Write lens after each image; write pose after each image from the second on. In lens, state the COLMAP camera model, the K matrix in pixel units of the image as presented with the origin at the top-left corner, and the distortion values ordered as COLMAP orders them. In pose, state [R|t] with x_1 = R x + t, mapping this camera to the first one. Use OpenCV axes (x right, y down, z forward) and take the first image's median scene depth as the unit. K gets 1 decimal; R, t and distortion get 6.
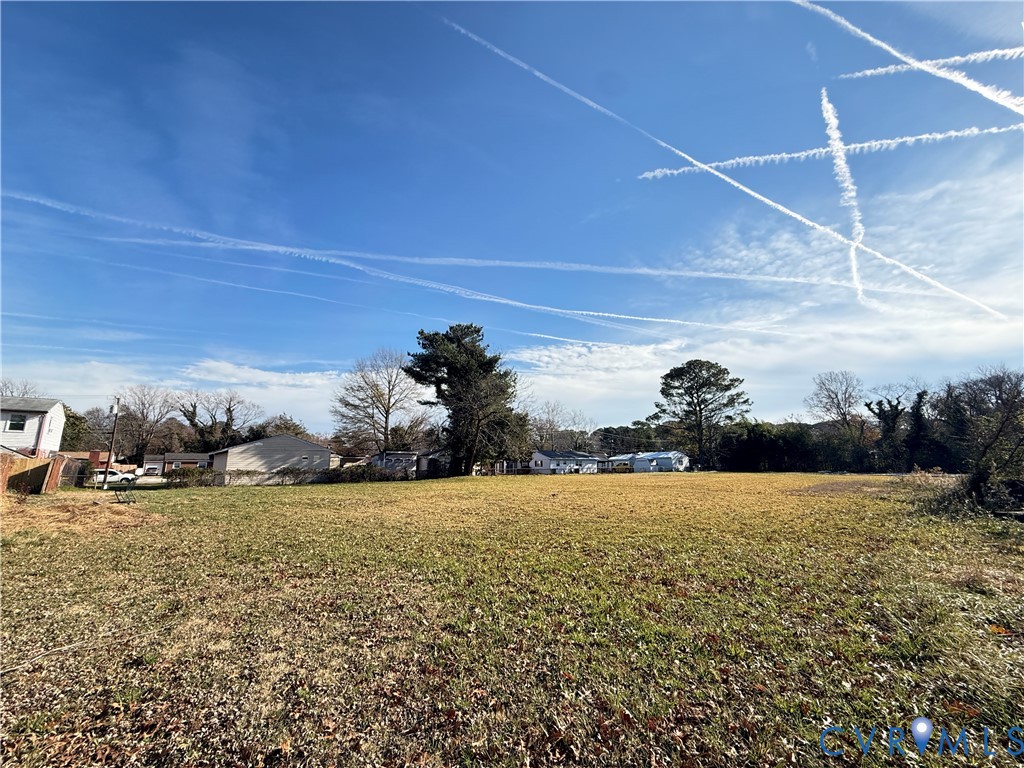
lens RADIAL K [[403.6, 0, 510.4], [0, 403.6, 388.4], [0, 0, 1]] dist [-0.000349, 0.000085]
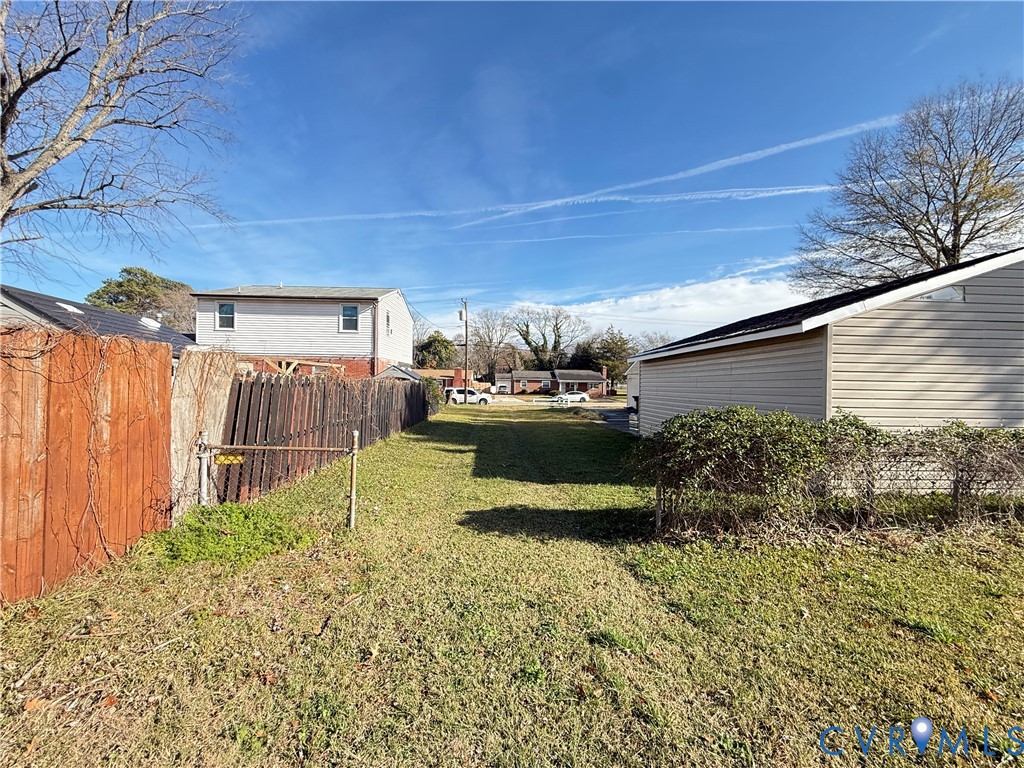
lens RADIAL K [[403.6, 0, 510.4], [0, 403.6, 388.4], [0, 0, 1]] dist [-0.000349, 0.000085]
pose [[0.772242, 0.020625, -0.634994, -0.491081], [0.102554, 0.982319, 0.156627, 0.099468], [0.626997, -0.186075, 0.756473, 0.527916]]
